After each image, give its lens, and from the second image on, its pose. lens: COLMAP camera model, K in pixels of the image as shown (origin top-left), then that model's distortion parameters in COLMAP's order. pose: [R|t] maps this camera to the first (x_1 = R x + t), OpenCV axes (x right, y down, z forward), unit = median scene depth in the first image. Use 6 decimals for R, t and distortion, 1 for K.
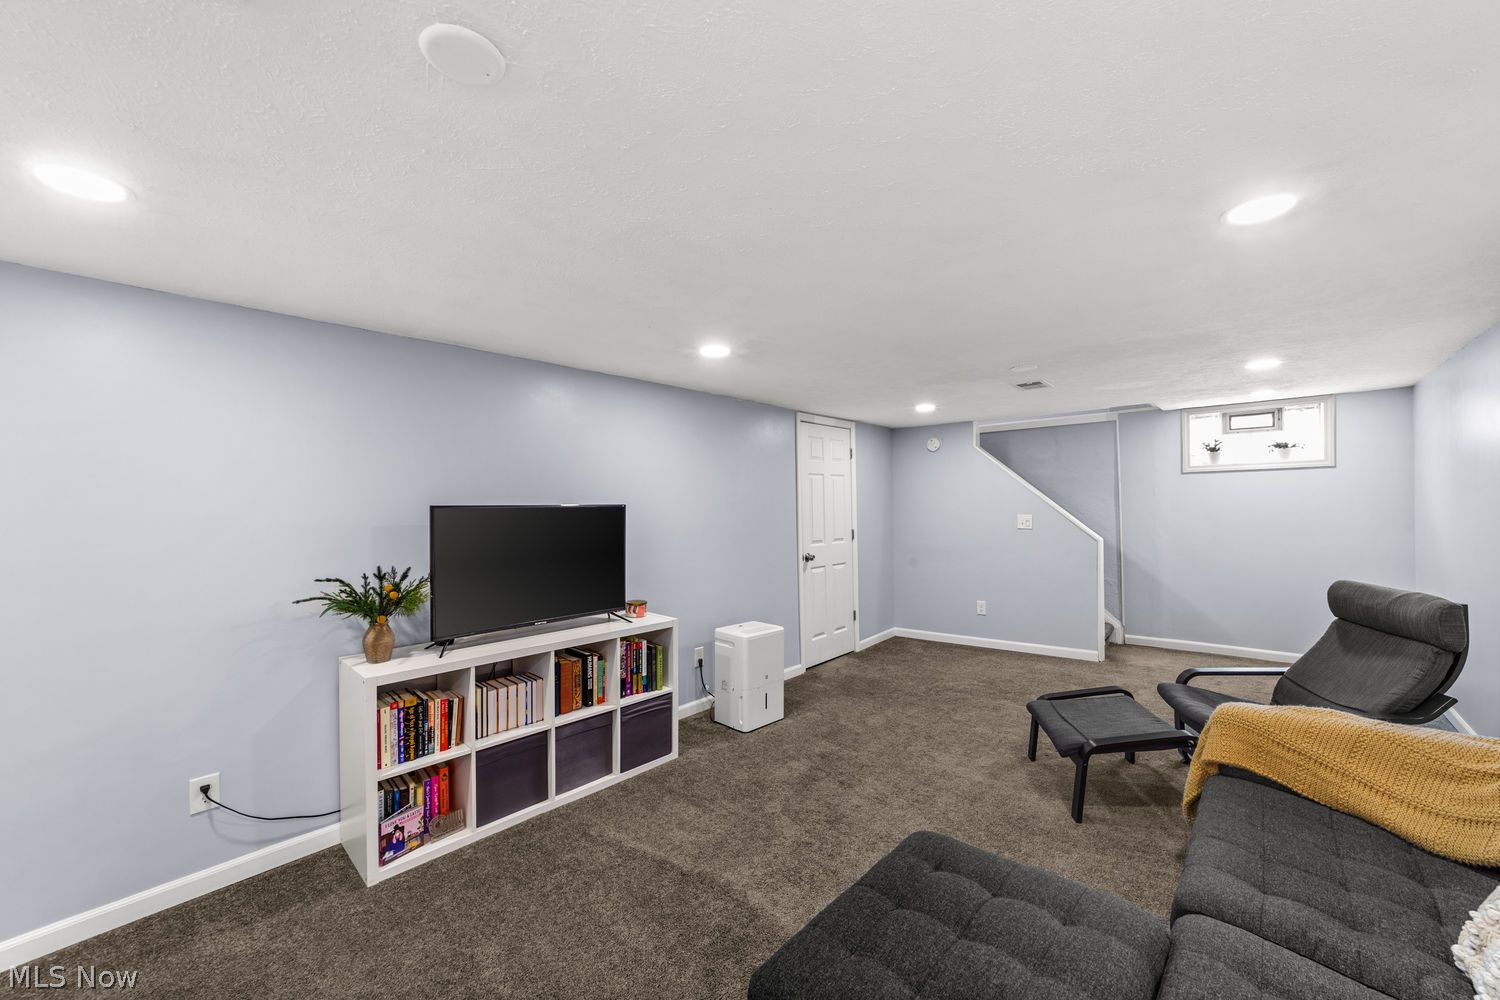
lens RADIAL K [[586.7, 0, 745.6], [0, 586.7, 502.2], [0, 0, 1]] dist [-0.003142, -0.000102]
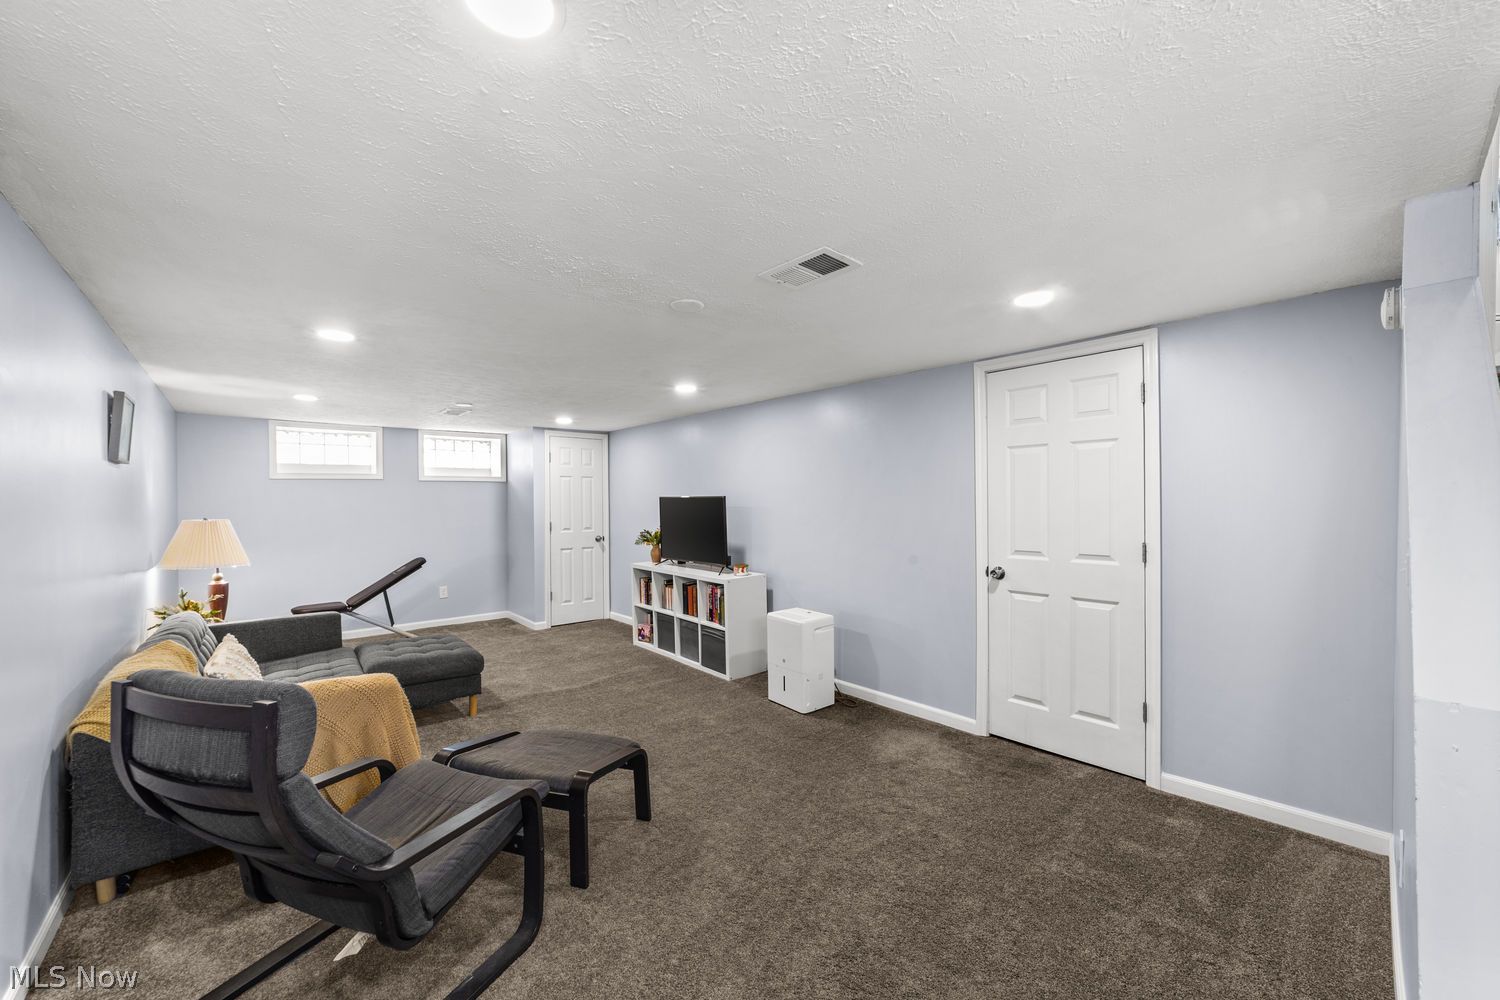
lens RADIAL K [[586.7, 0, 745.6], [0, 586.7, 502.2], [0, 0, 1]] dist [-0.003142, -0.000102]
pose [[-0.136450, 0.010173, -0.990595, 1.405925], [0.009884, 0.999911, 0.008907, 0.007581], [0.990598, -0.008575, -0.136538, 1.405804]]
